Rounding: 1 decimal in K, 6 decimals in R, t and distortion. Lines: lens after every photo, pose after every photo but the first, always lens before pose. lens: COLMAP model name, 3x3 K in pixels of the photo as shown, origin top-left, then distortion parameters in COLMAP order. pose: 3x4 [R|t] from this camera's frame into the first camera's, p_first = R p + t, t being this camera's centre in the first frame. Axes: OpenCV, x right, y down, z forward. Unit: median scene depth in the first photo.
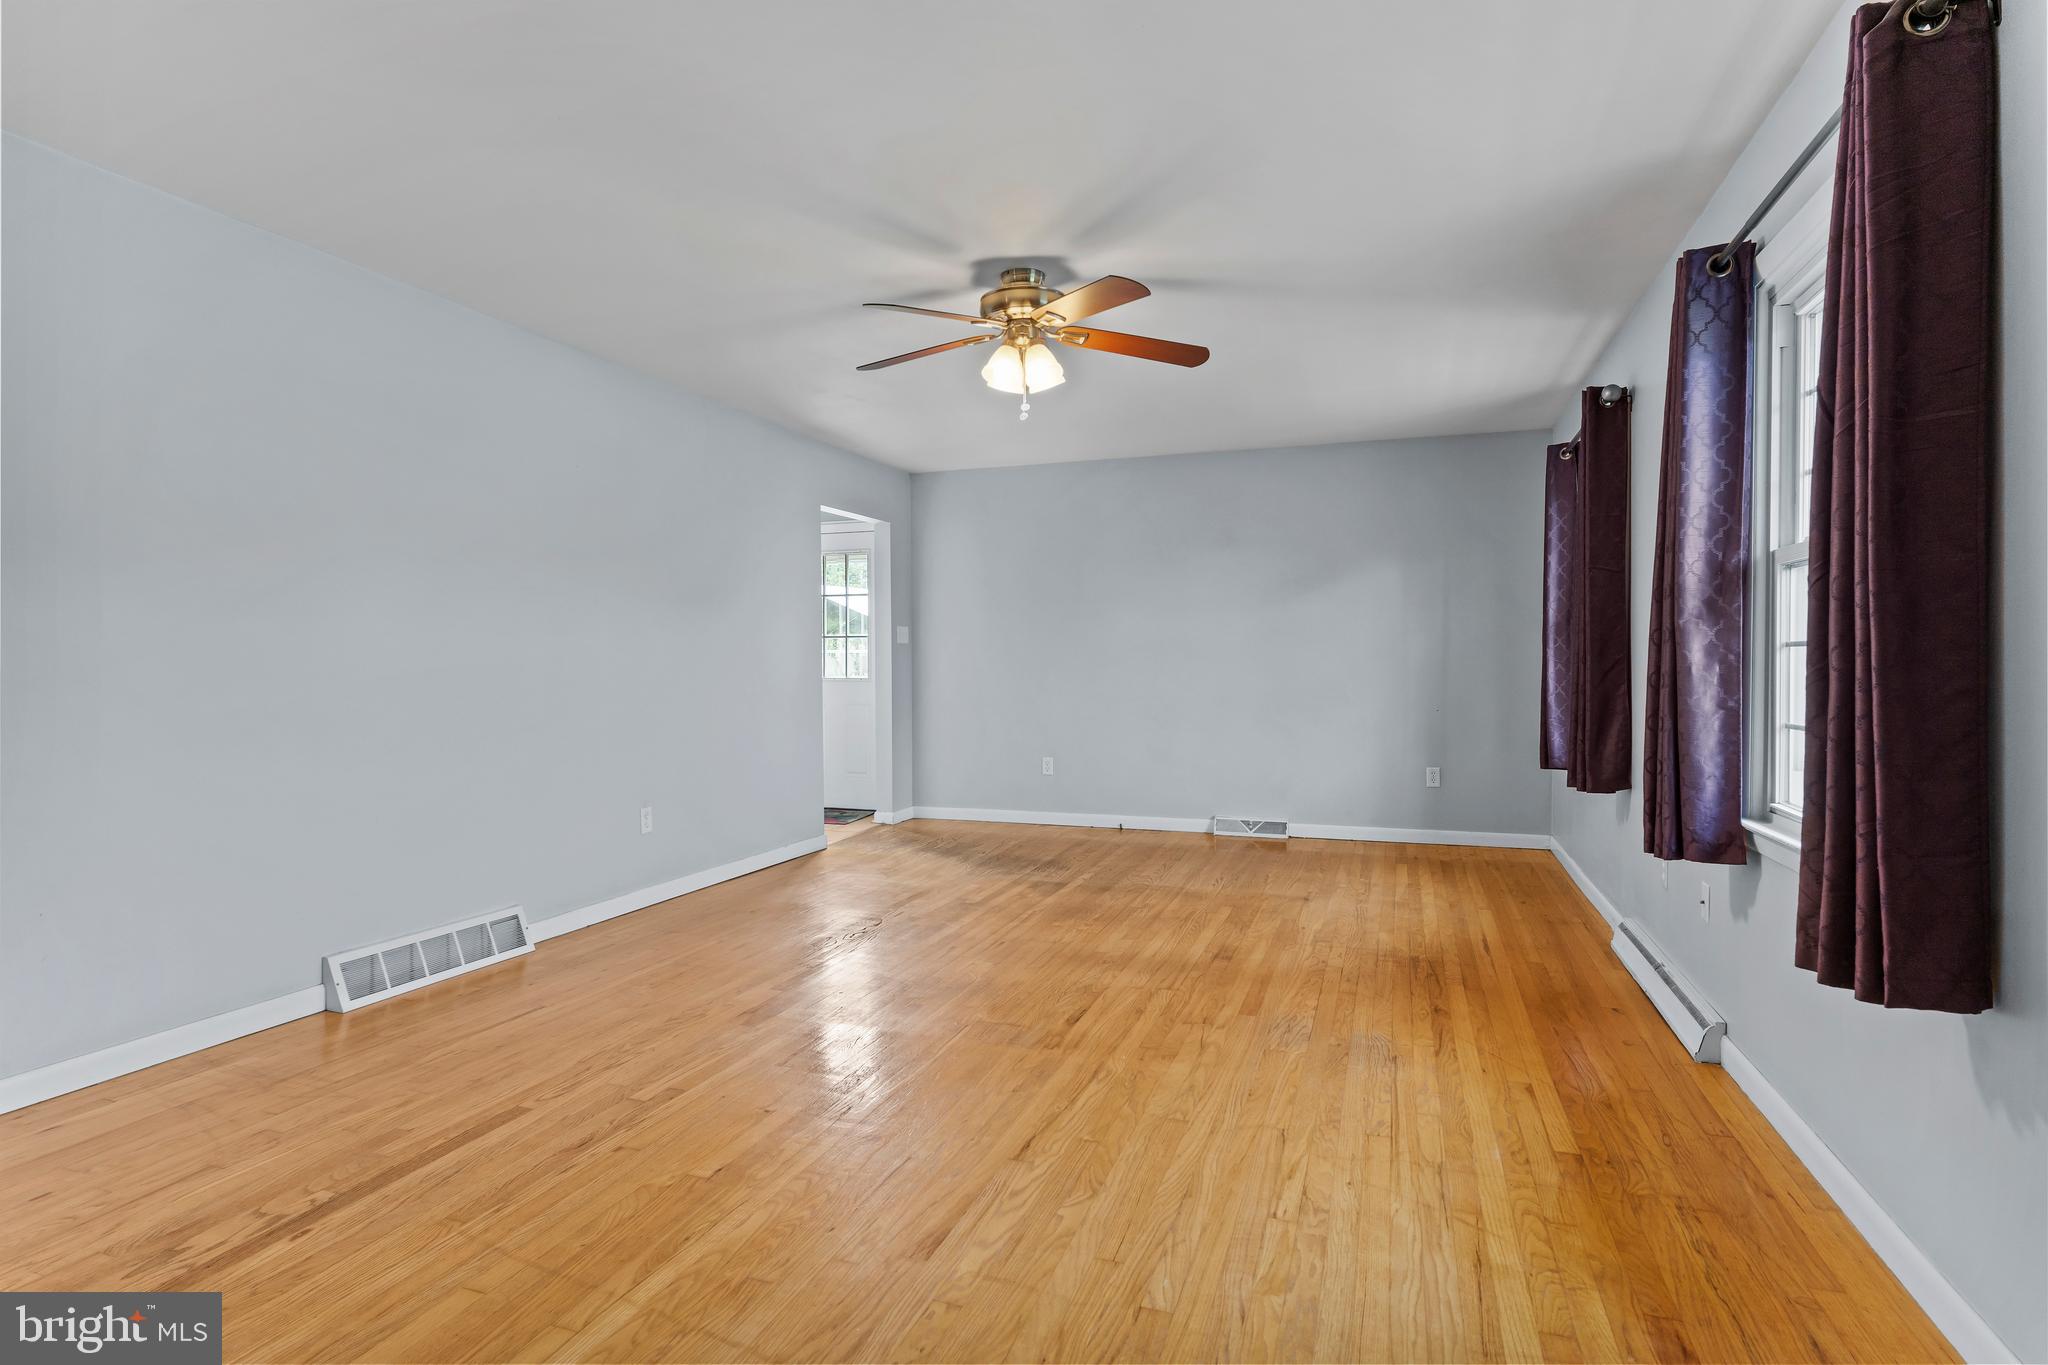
lens RADIAL K [[1058.6, 0, 1037.8], [0, 1058.6, 665.6], [0, 0, 1]] dist [-0.014053, 0.000778]
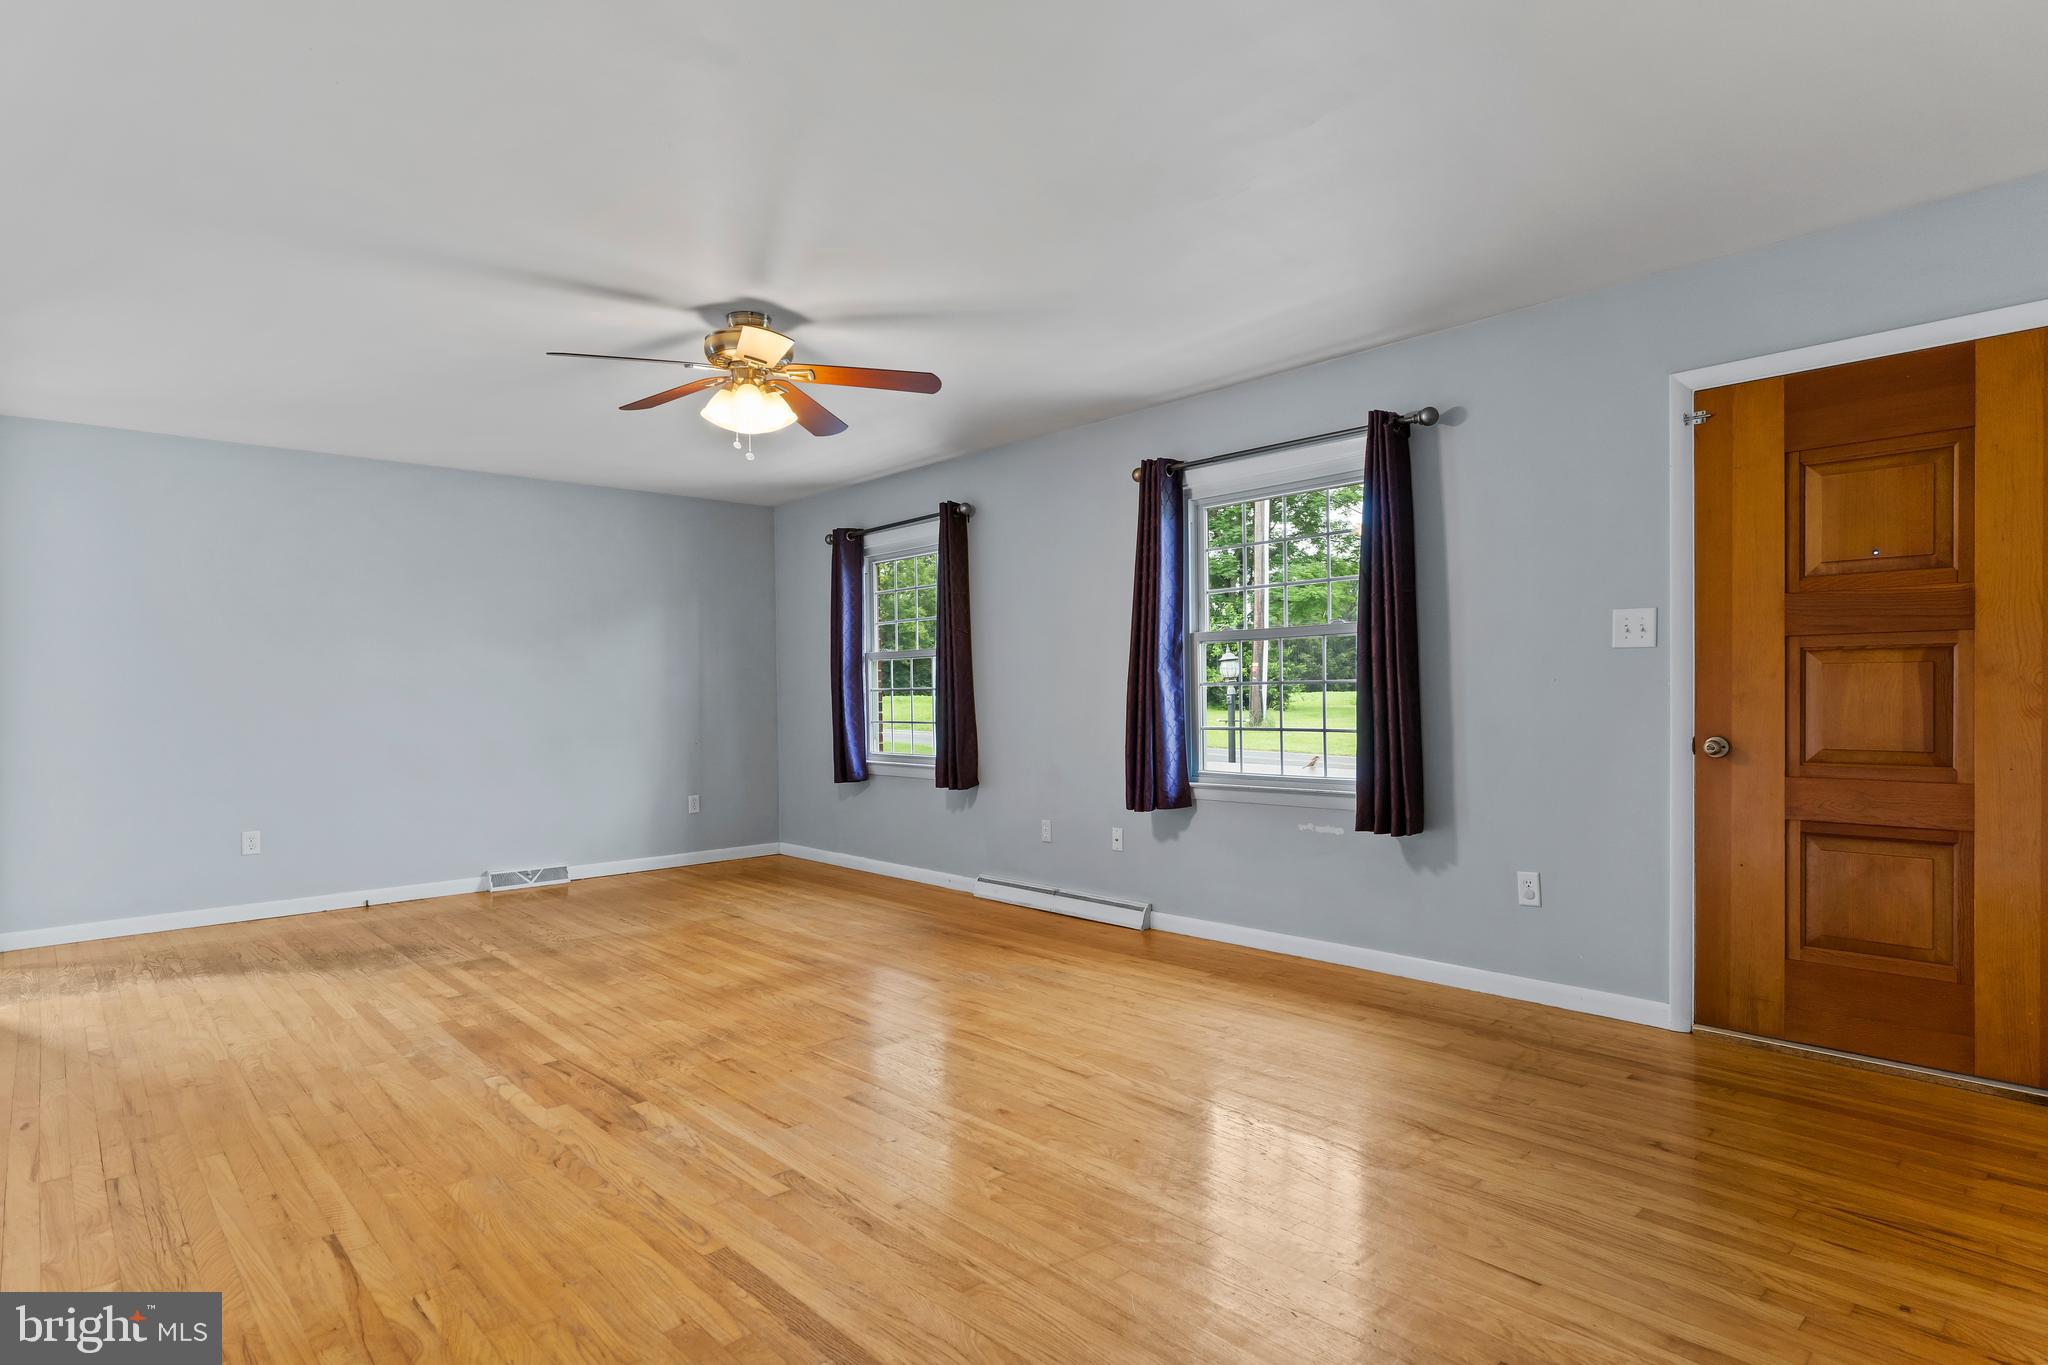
lens RADIAL K [[1058.6, 0, 1045.8], [0, 1058.6, 696.6], [0, 0, 1]] dist [-0.014053, 0.000778]
pose [[0.461727, -0.007305, 0.886992, -0.796787], [0.016061, 0.999871, -0.000126, -0.002288], [-0.886877, 0.014304, 0.461785, 0.289058]]
